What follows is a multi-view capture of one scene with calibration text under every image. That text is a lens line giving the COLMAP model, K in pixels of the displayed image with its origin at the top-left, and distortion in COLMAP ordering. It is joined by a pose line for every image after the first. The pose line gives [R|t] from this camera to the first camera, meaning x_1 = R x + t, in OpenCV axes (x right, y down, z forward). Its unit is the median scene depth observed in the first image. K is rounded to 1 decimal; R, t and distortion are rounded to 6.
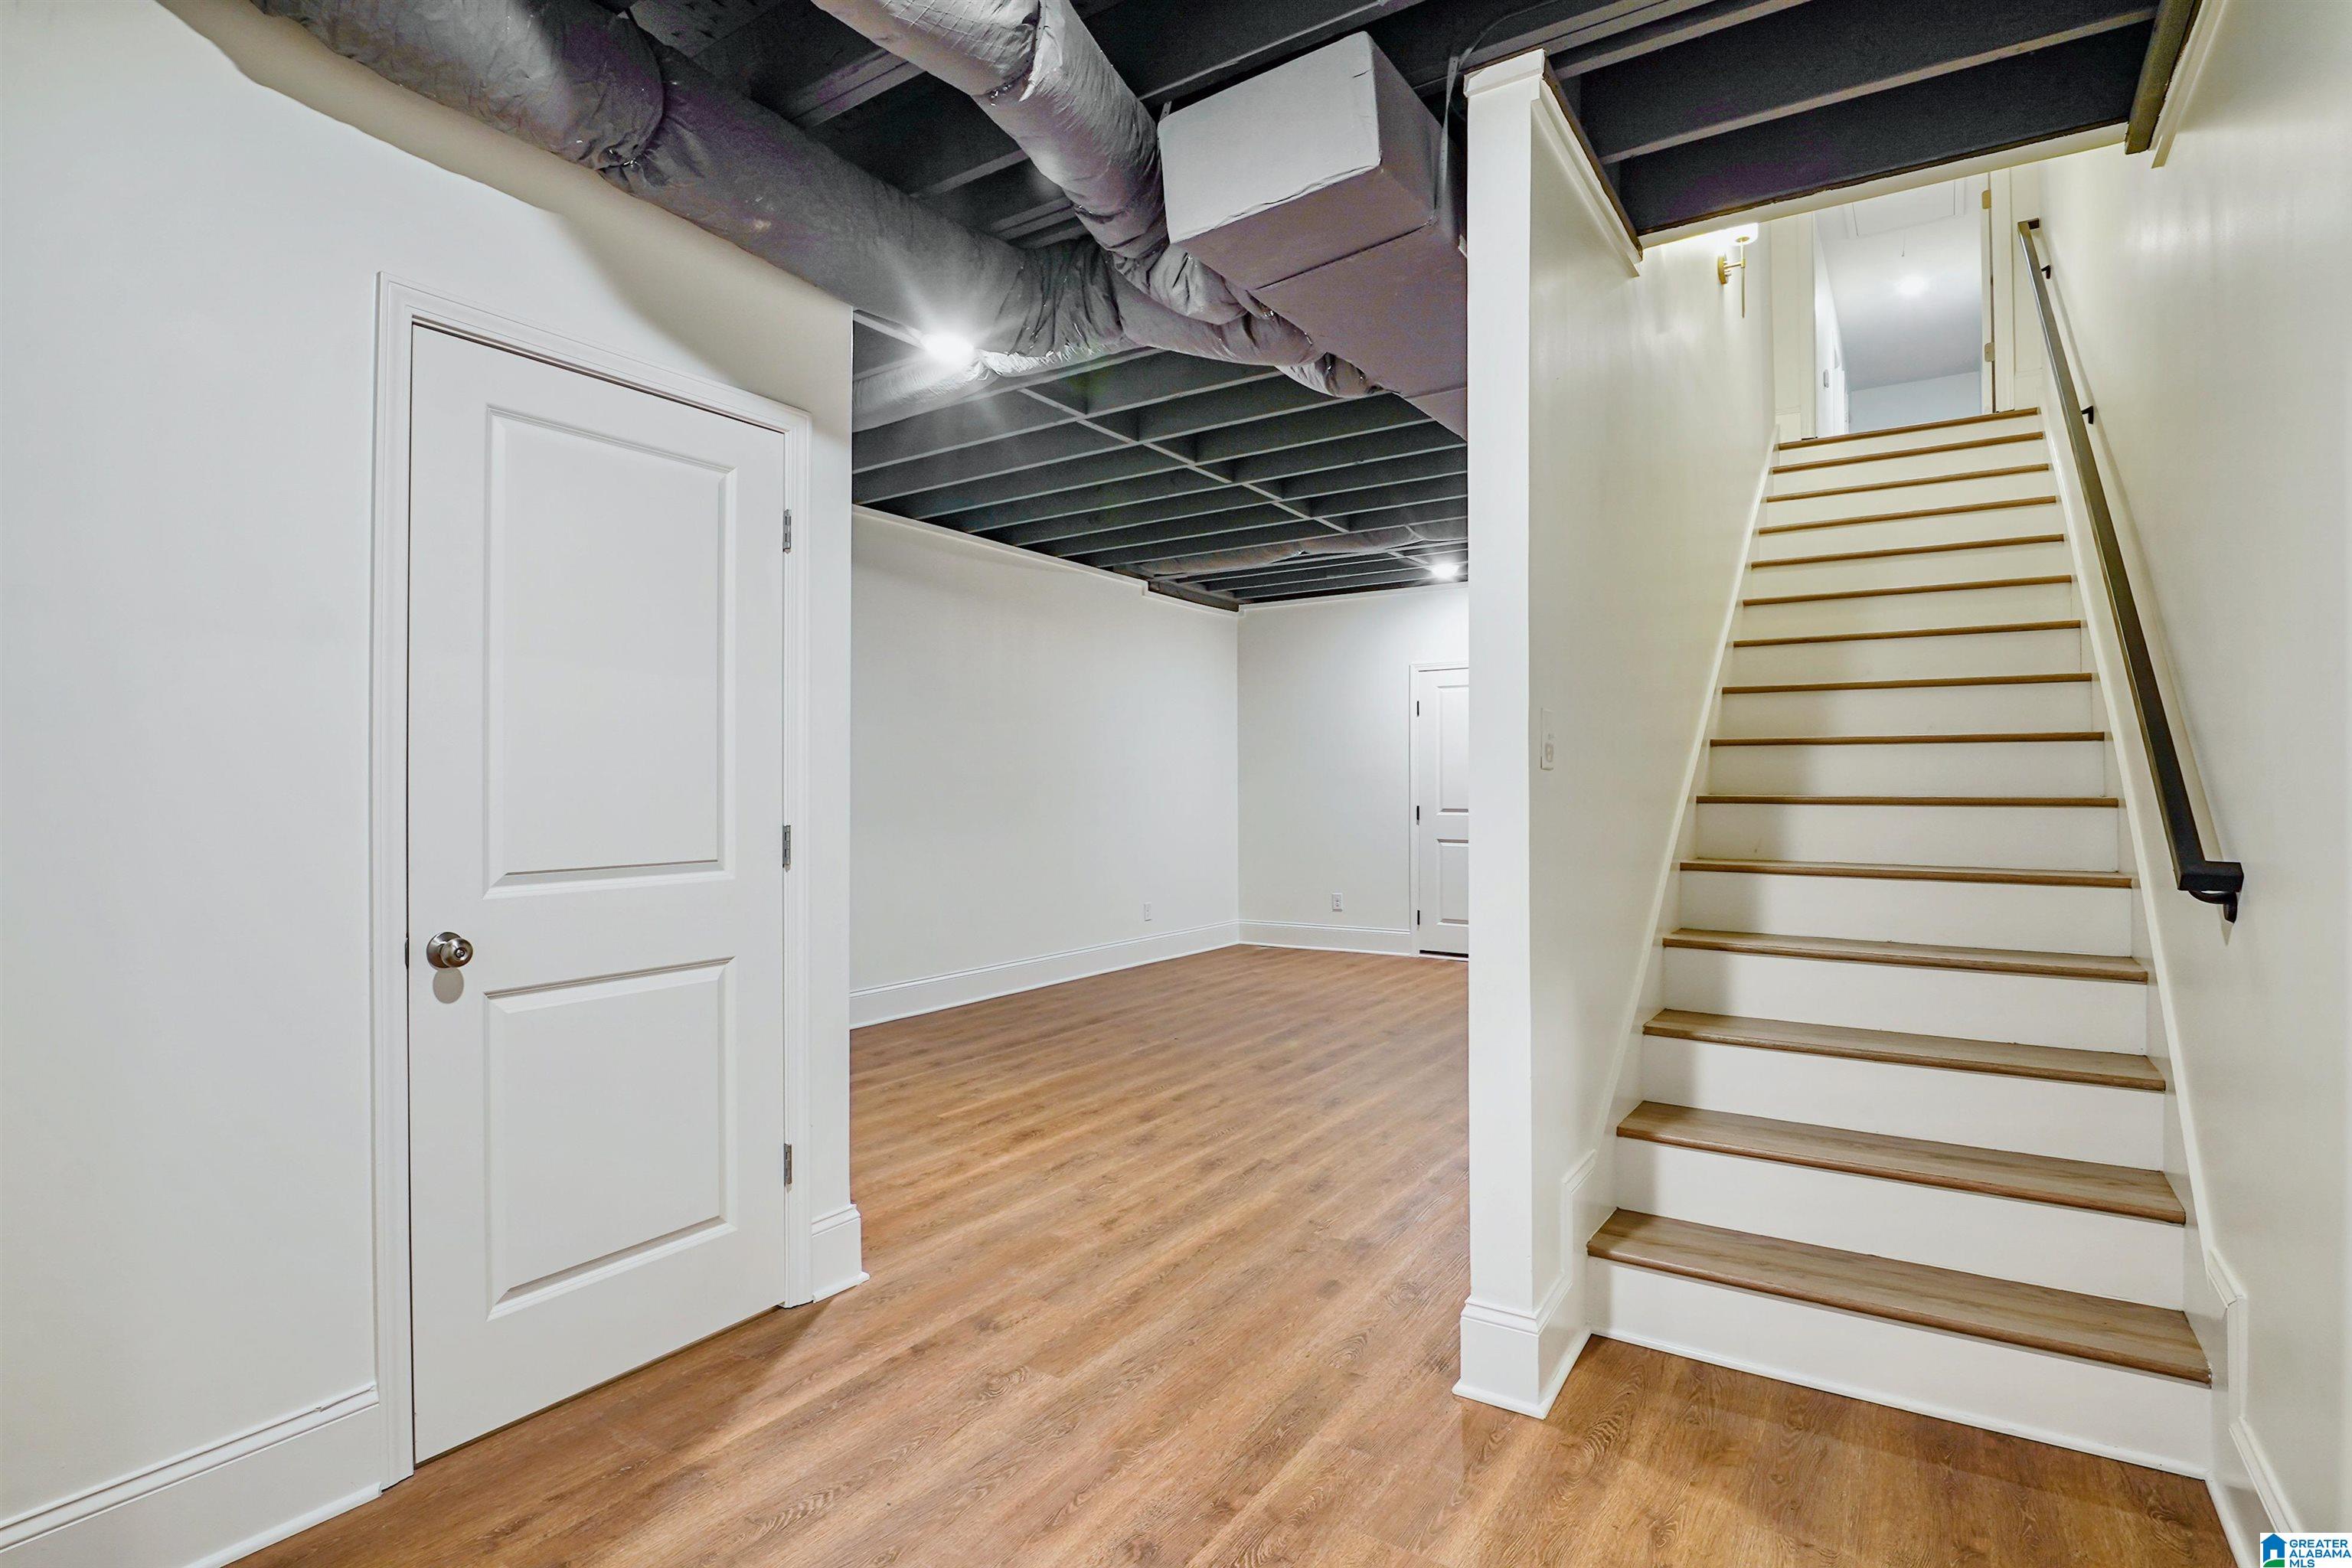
lens RADIAL K [[1167.7, 0, 1177.7], [0, 1167.7, 794.5], [0, 0, 1]] dist [-0.001492, -0.000552]
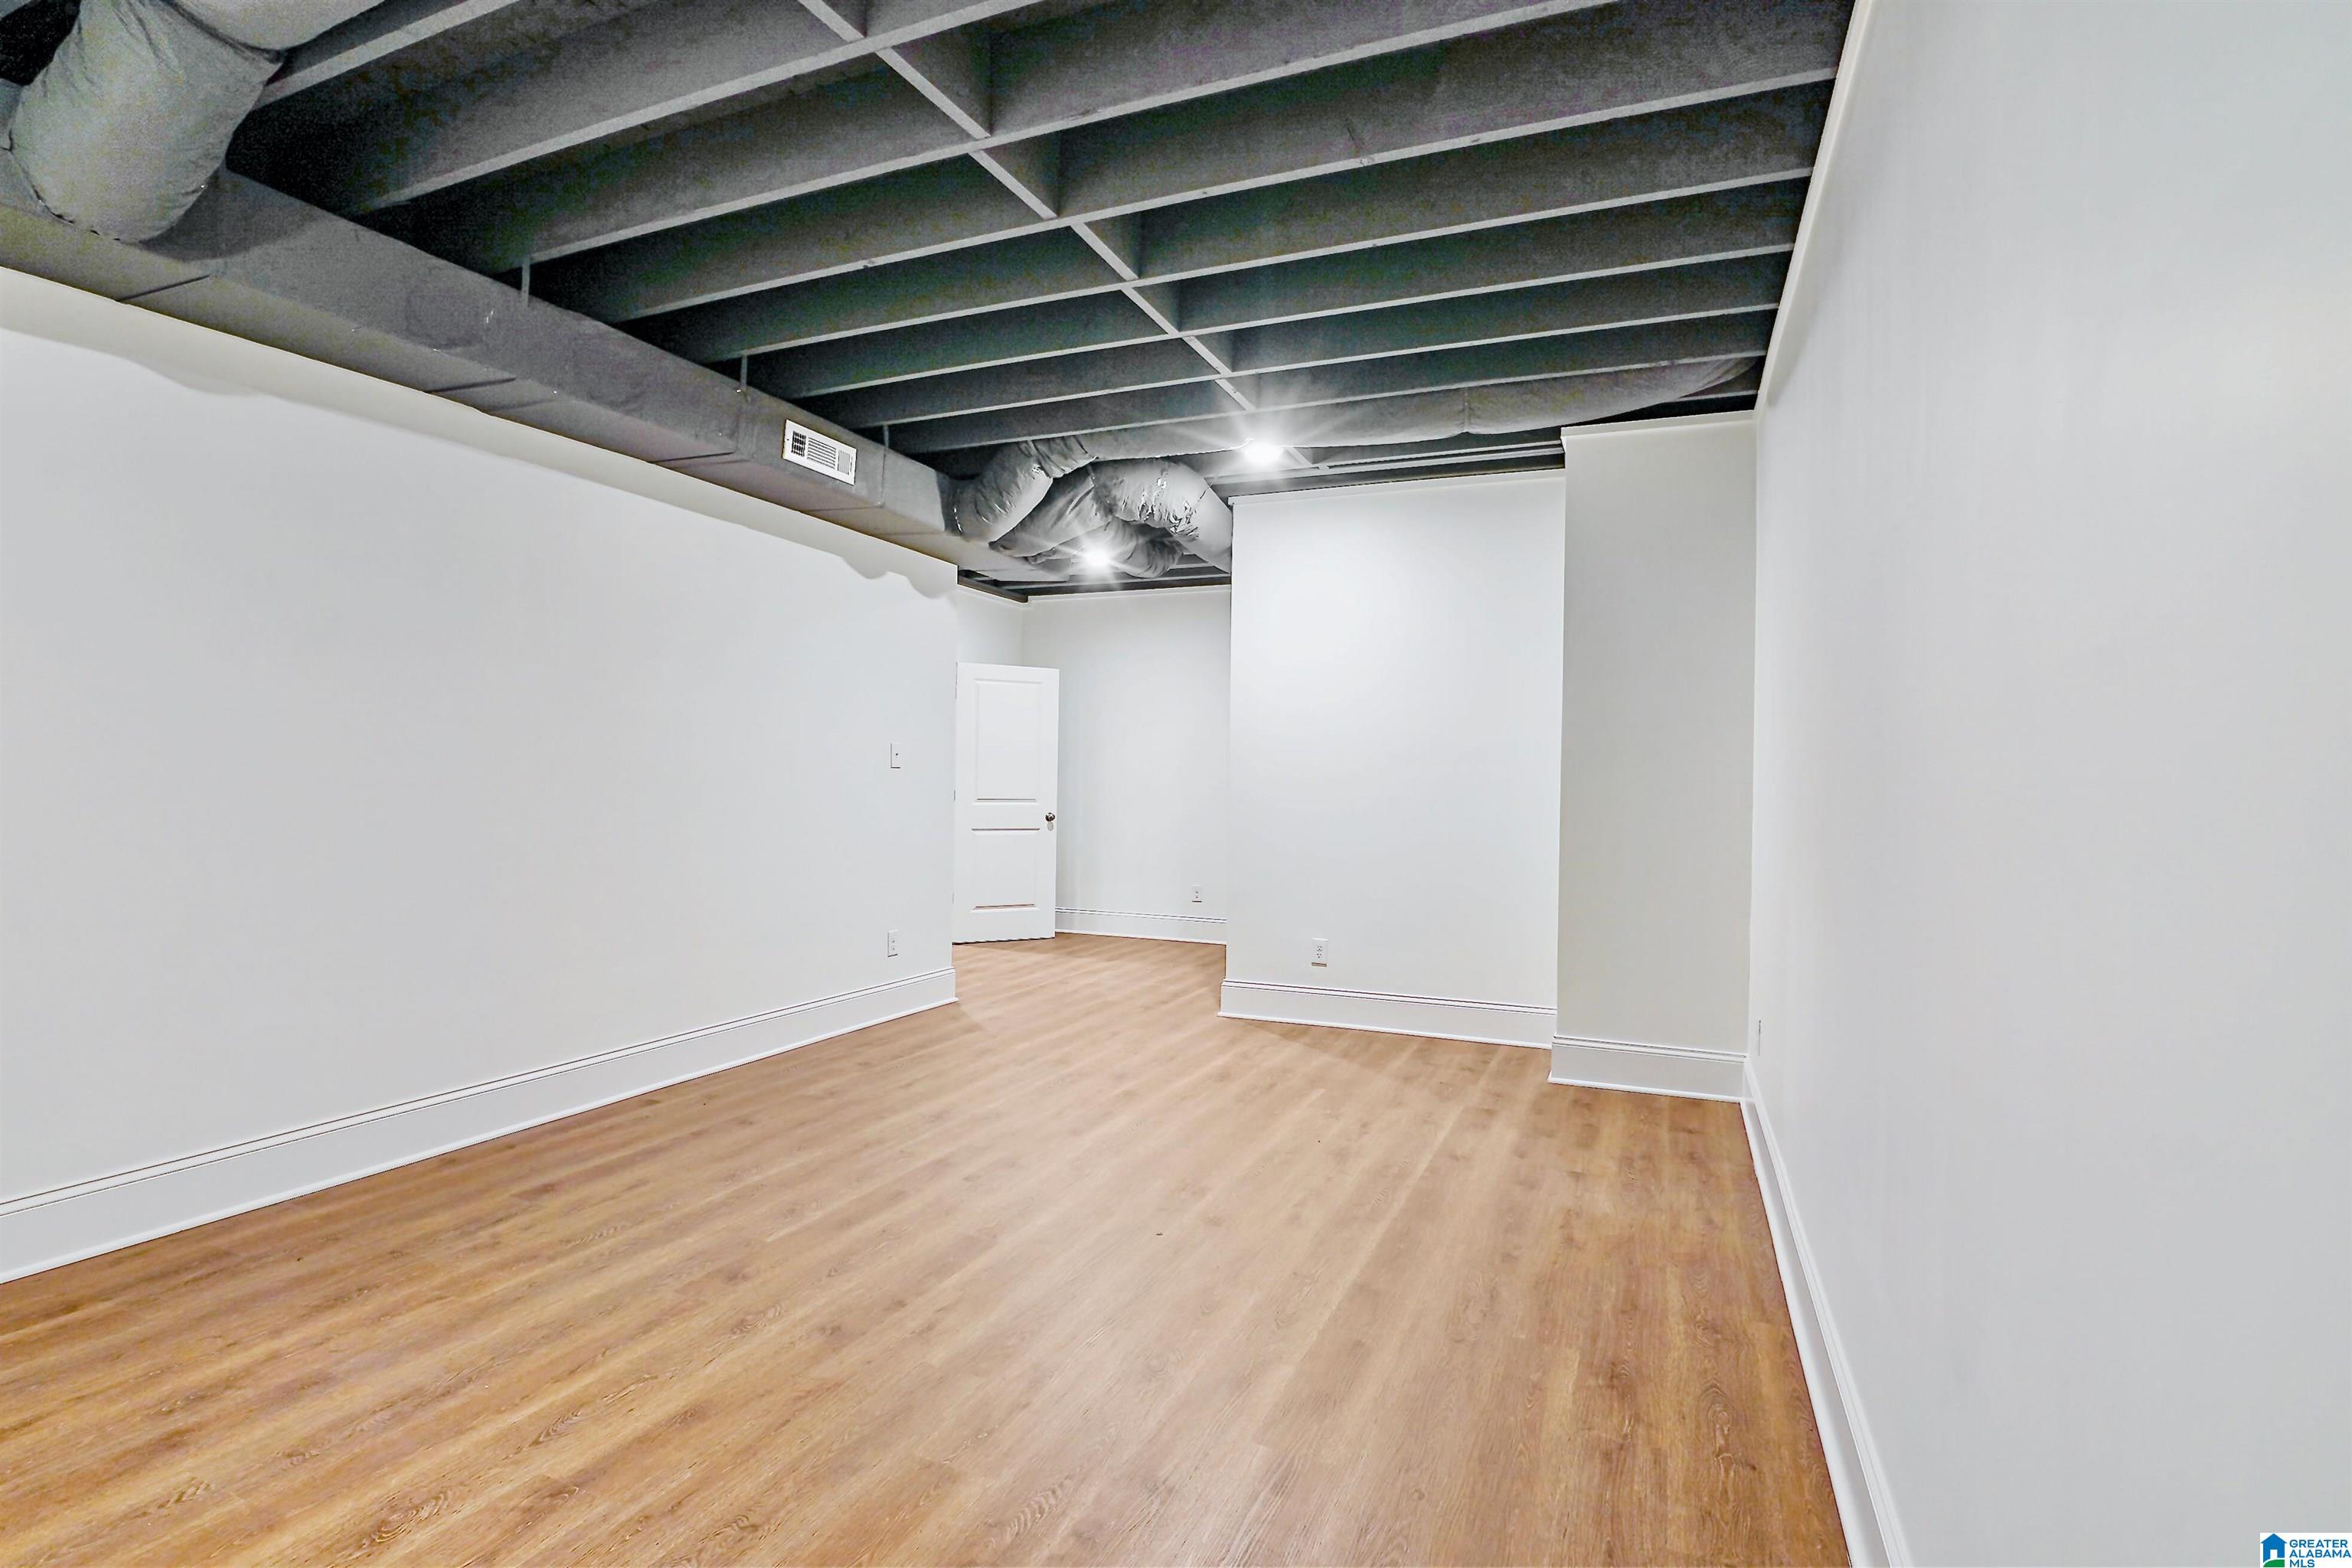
lens RADIAL K [[1167.7, 0, 1177.7], [0, 1167.7, 794.5], [0, 0, 1]] dist [-0.001492, -0.000552]
pose [[-0.984184, -0.009431, -0.176900, 0.117572], [-0.012274, 0.999812, 0.014985, -0.008510], [0.176725, 0.016919, -0.984115, 2.013901]]
